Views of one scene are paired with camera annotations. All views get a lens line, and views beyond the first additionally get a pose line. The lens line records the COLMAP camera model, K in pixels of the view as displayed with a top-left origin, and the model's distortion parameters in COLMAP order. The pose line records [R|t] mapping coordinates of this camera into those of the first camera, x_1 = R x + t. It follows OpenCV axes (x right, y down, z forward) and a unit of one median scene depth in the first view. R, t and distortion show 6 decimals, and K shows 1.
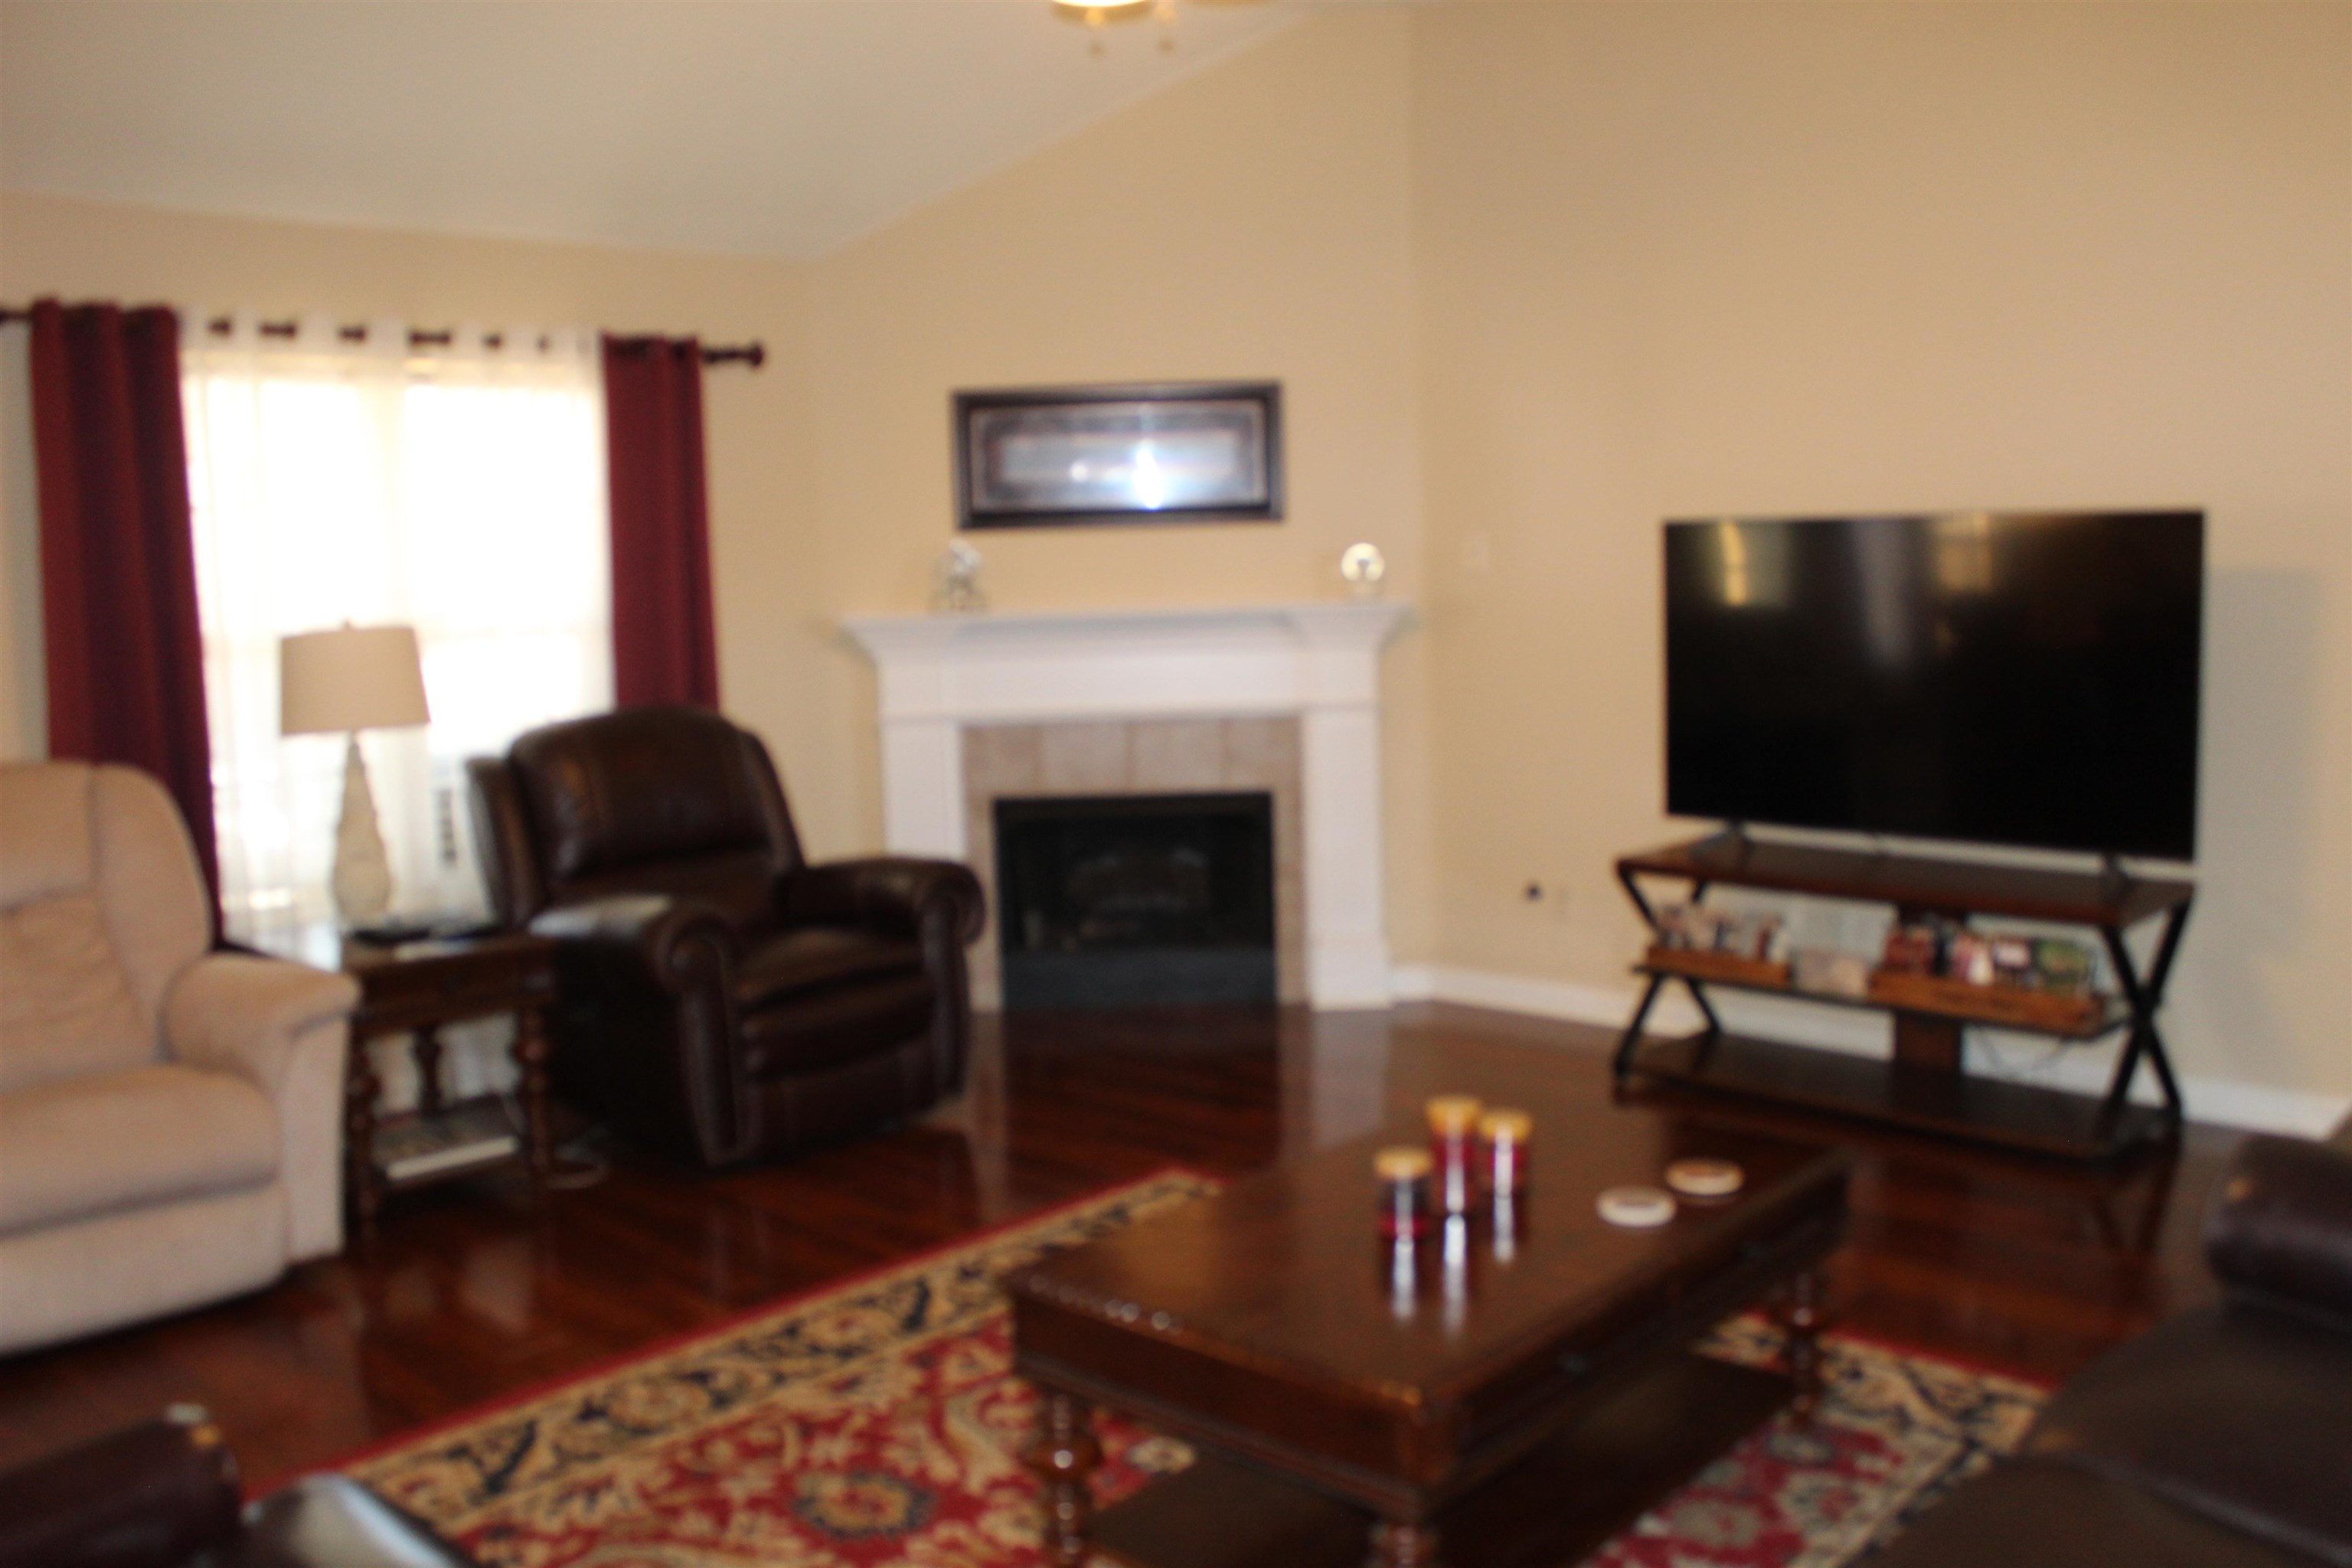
lens RADIAL K [[2012.7, 0, 1177.2], [0, 2012.7, 760.5], [0, 0, 1]] dist [-0.110235, 0.005353]
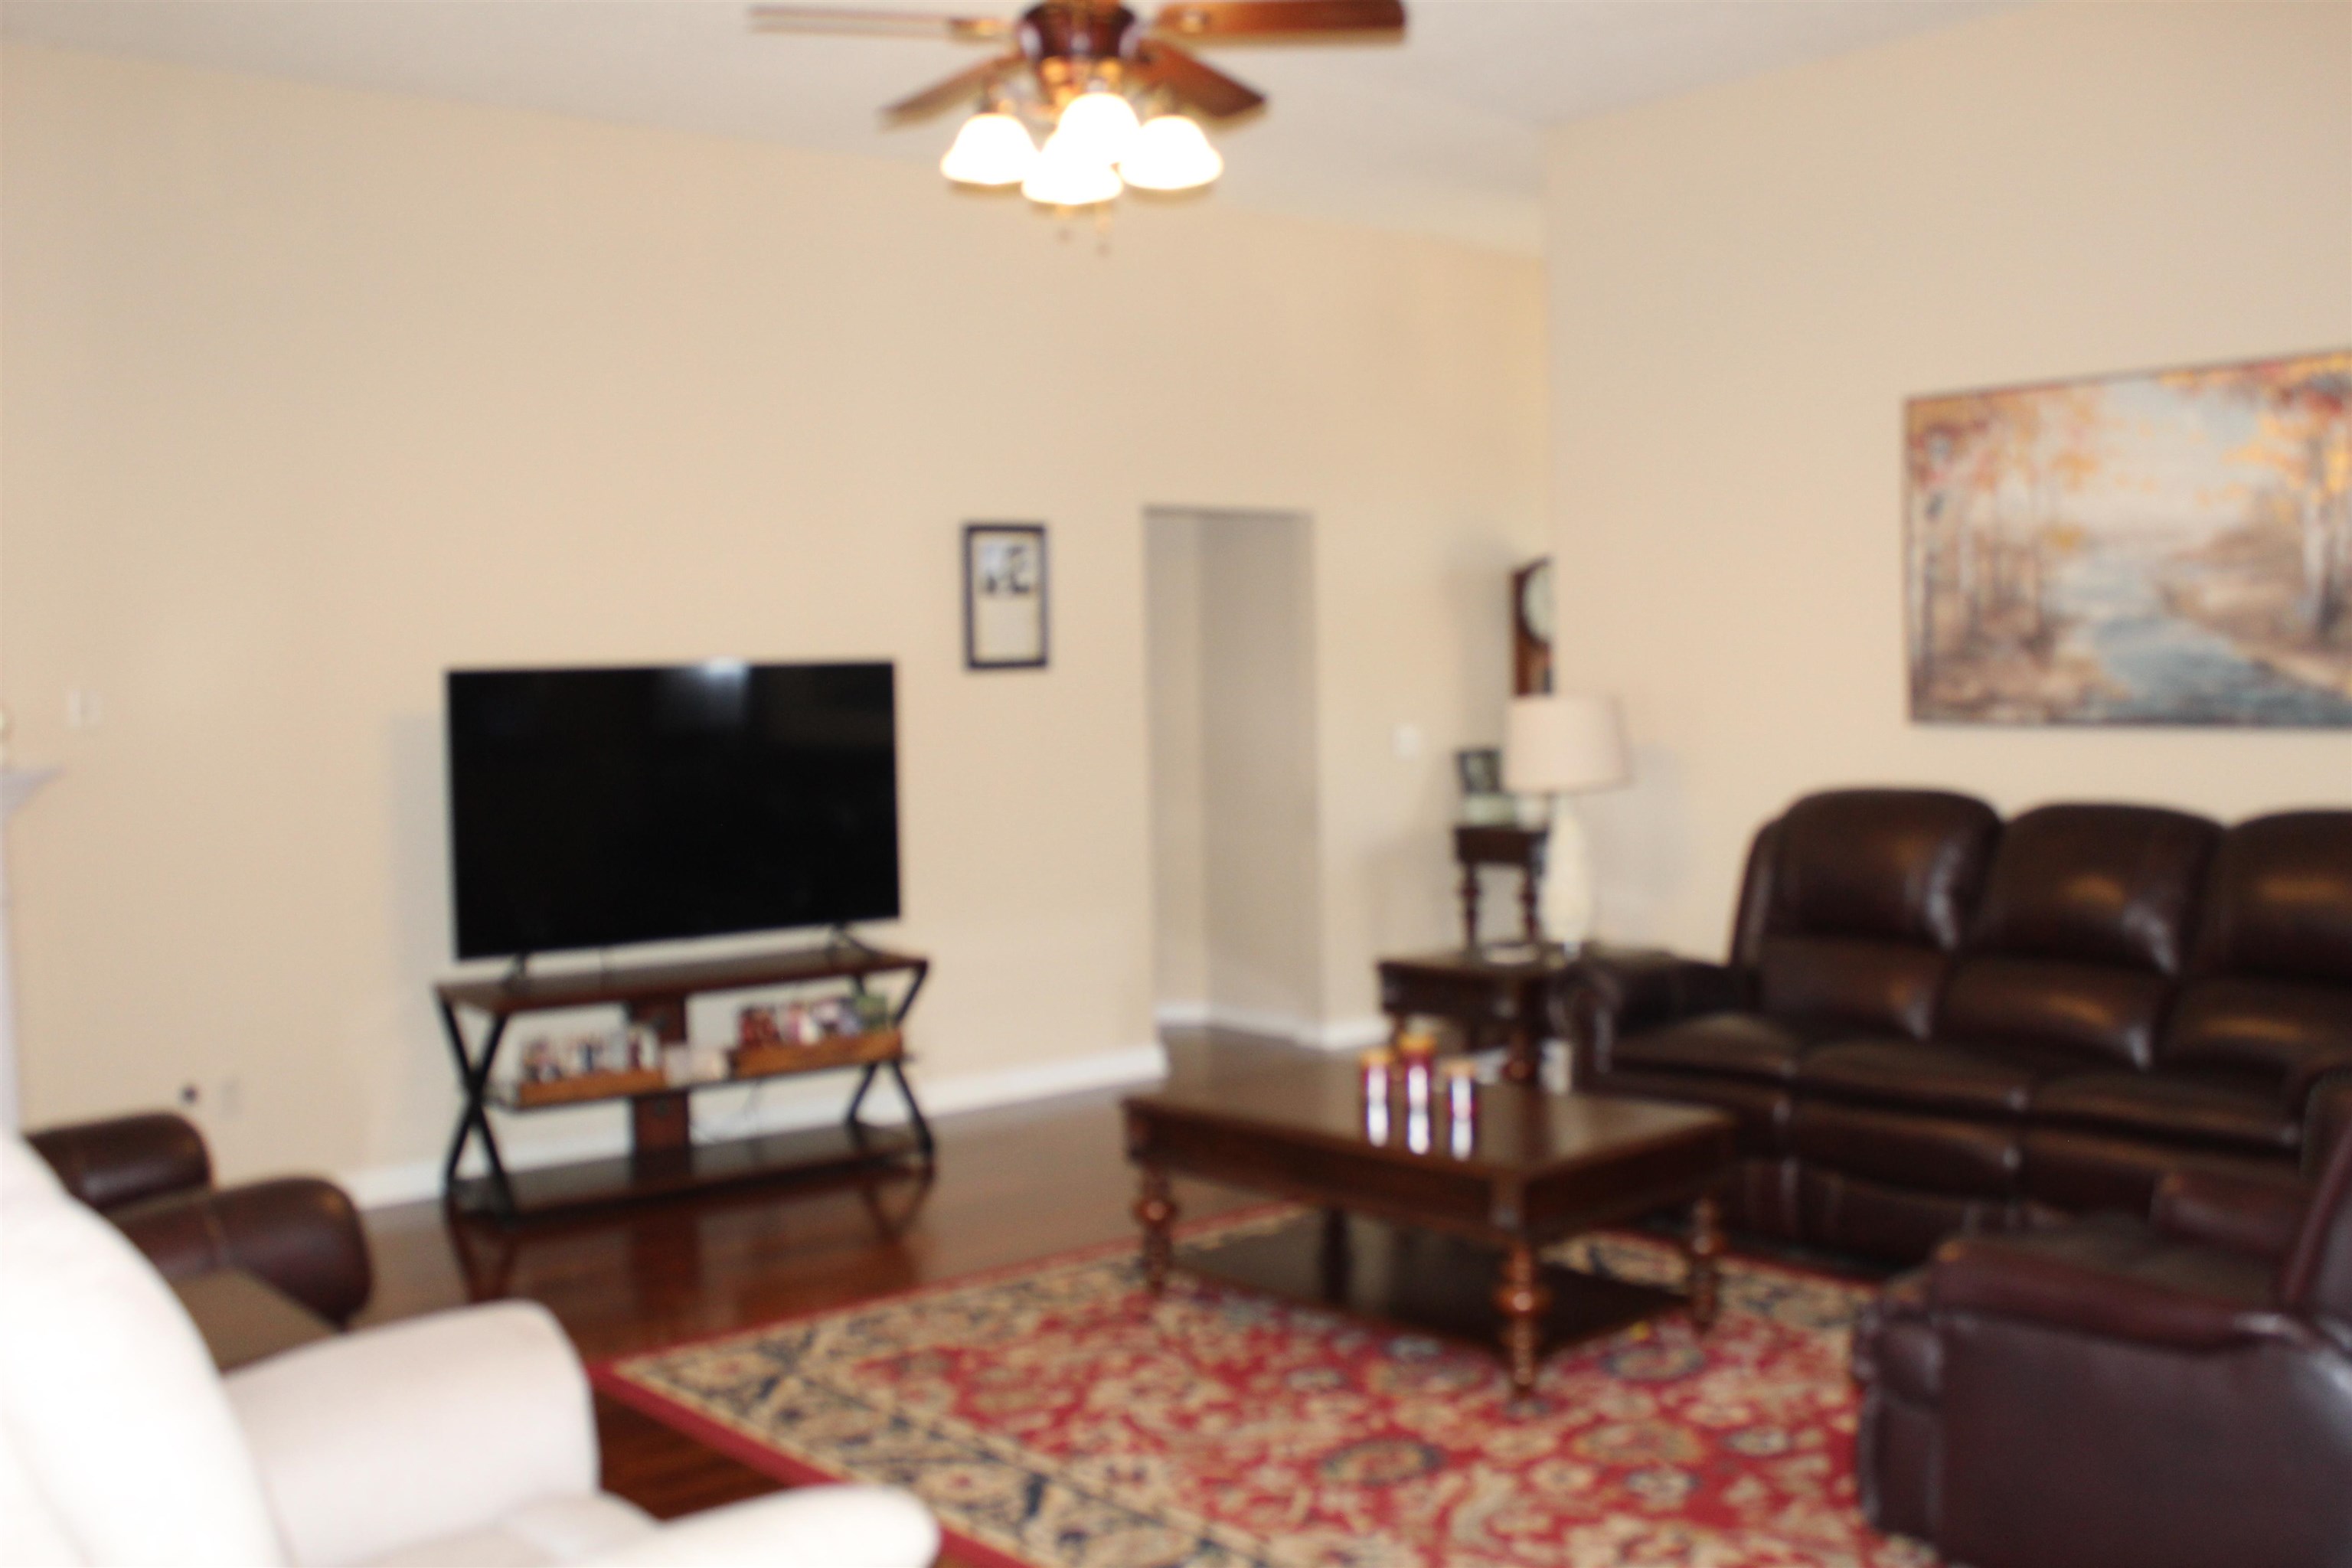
lens RADIAL K [[2263.1, 0, 1178.0], [0, 2263.1, 777.9], [0, 0, 1]] dist [-0.081344, 0.002466]
pose [[0.121237, -0.025549, 0.992295, -1.420706], [0.118185, 0.992929, 0.011126, -0.058535], [-0.985563, 0.115925, 0.123400, 0.857835]]
